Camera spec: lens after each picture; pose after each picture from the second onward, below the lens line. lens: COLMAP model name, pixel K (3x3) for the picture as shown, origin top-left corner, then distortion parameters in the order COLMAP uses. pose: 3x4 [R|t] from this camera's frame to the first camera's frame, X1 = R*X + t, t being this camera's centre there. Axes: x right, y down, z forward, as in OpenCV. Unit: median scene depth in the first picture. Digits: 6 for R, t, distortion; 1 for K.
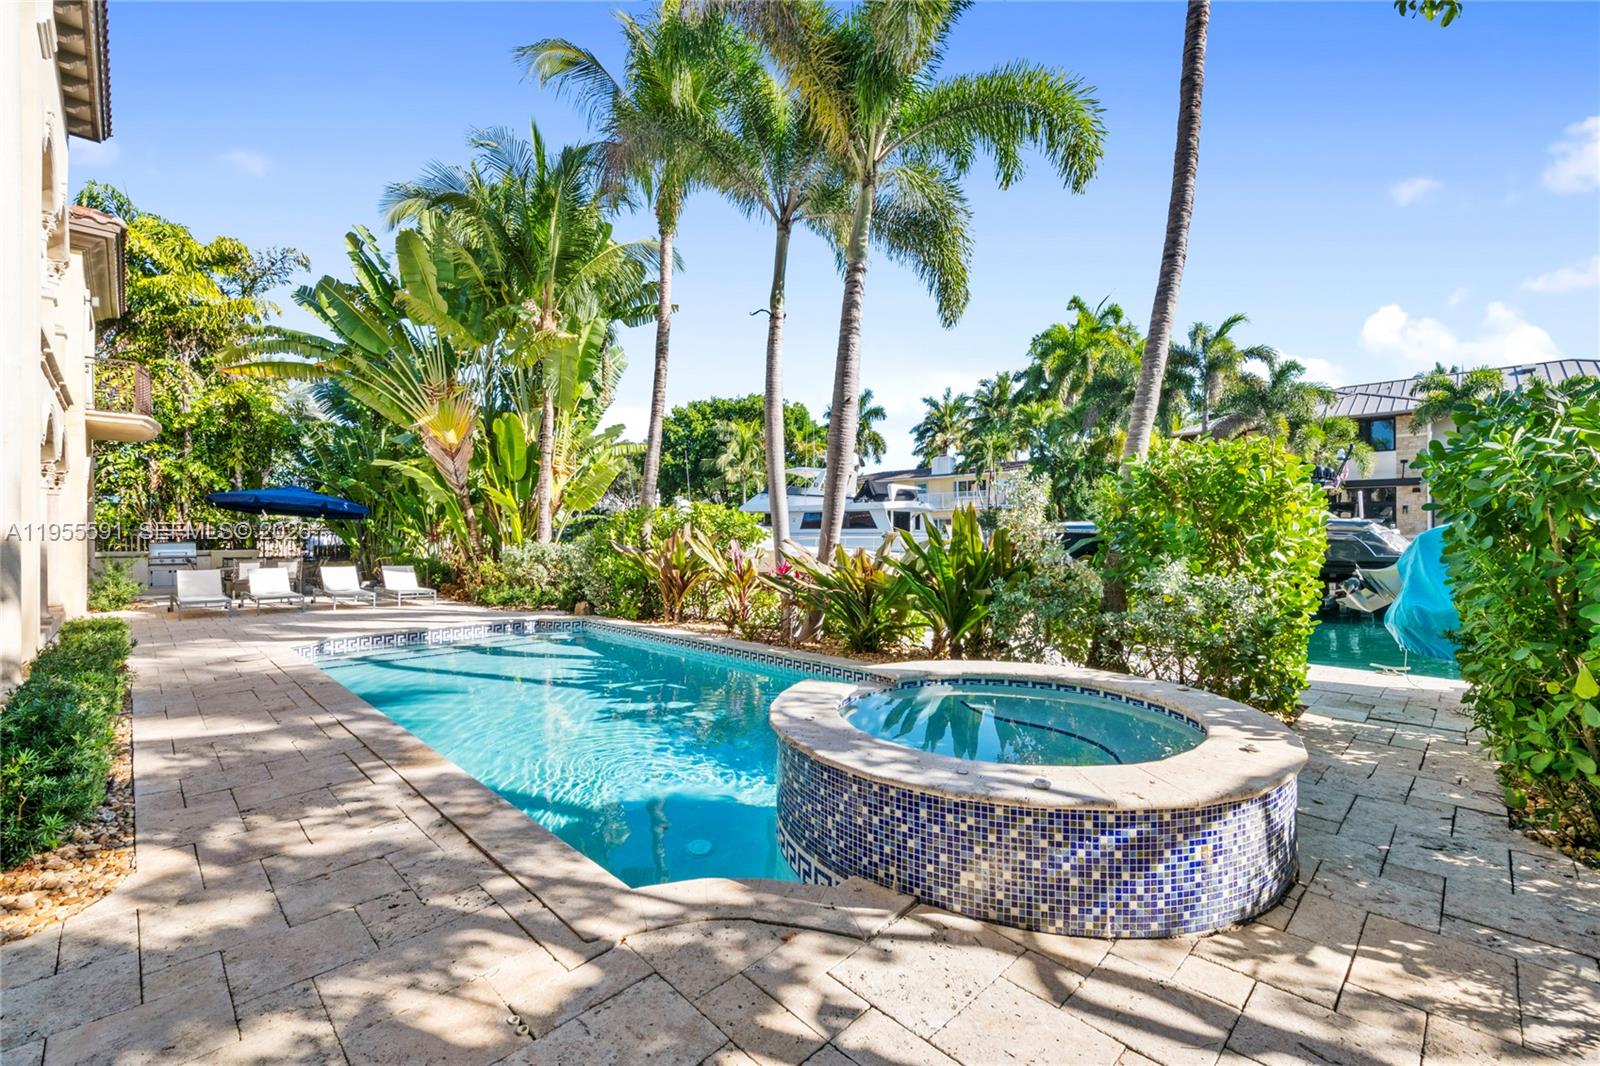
lens RADIAL K [[685.8, 0, 802.6], [0, 685.8, 533.4], [0, 0, 1]] dist [0.000154, -0.000106]
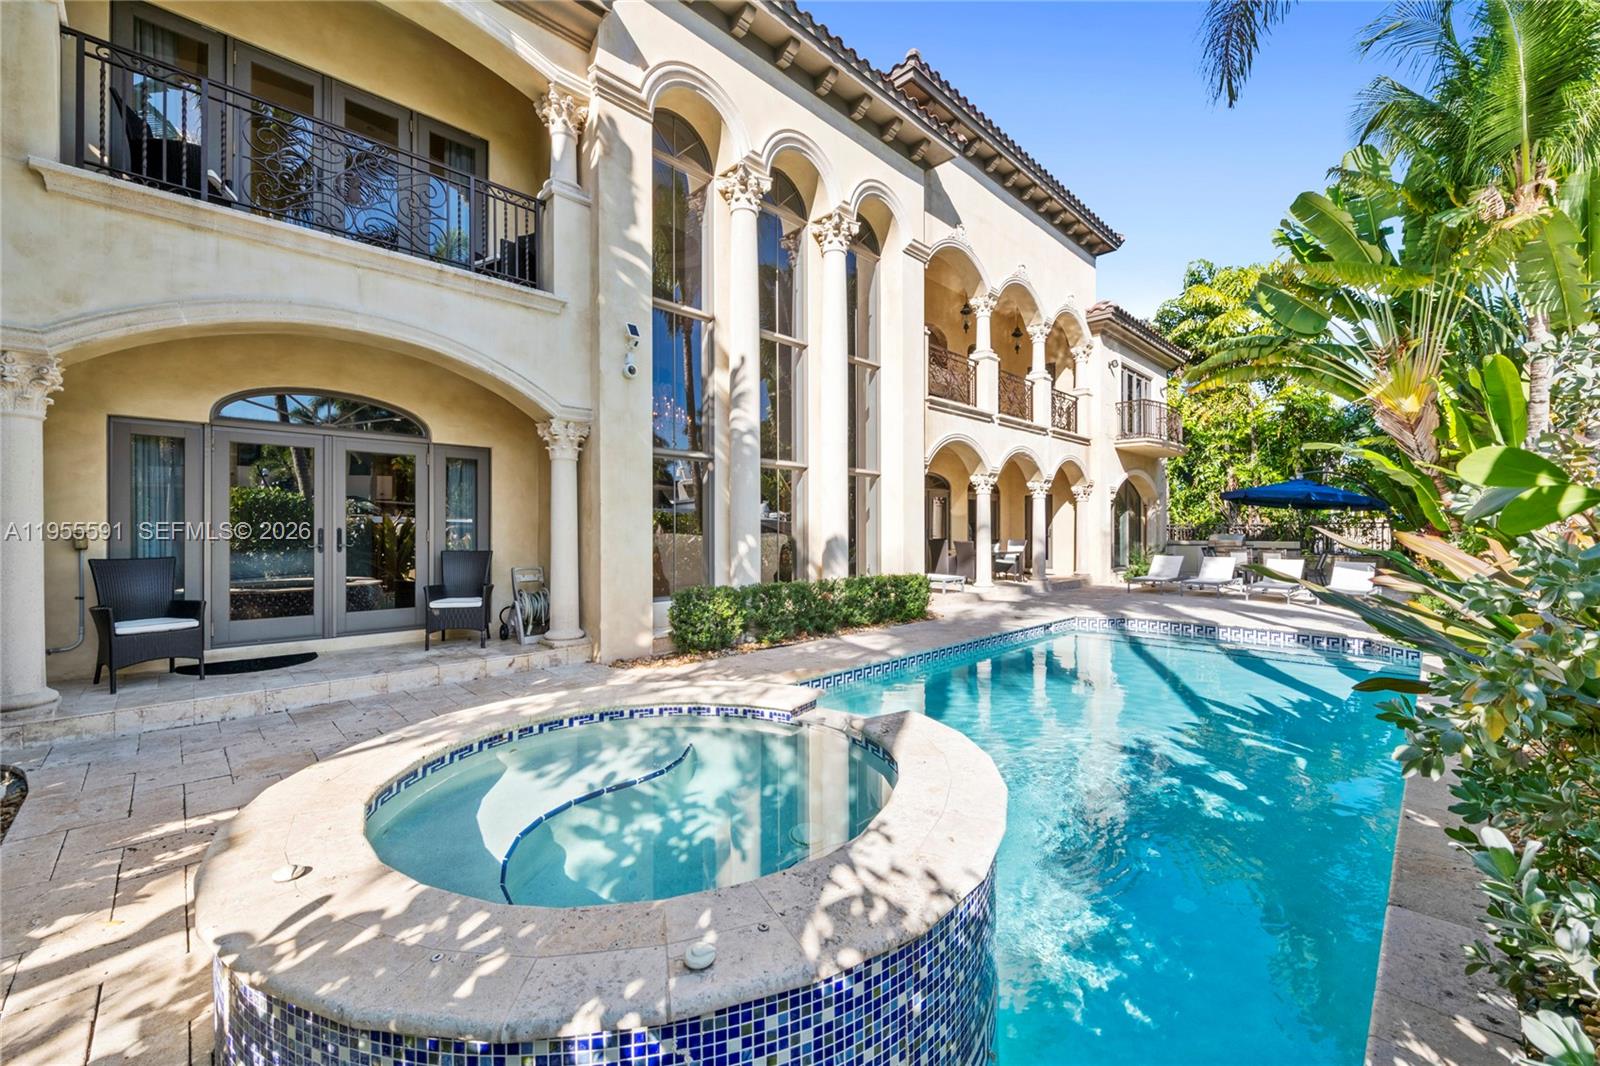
lens RADIAL K [[638.4, 0, 802.8], [0, 638.4, 530.4], [0, 0, 1]] dist [0.000694, 0.000061]
pose [[0.003032, 0.001180, -0.999995, 0.241046], [0.003968, 0.999991, 0.001193, 0.002646], [0.999988, -0.003972, 0.003027, 0.291781]]
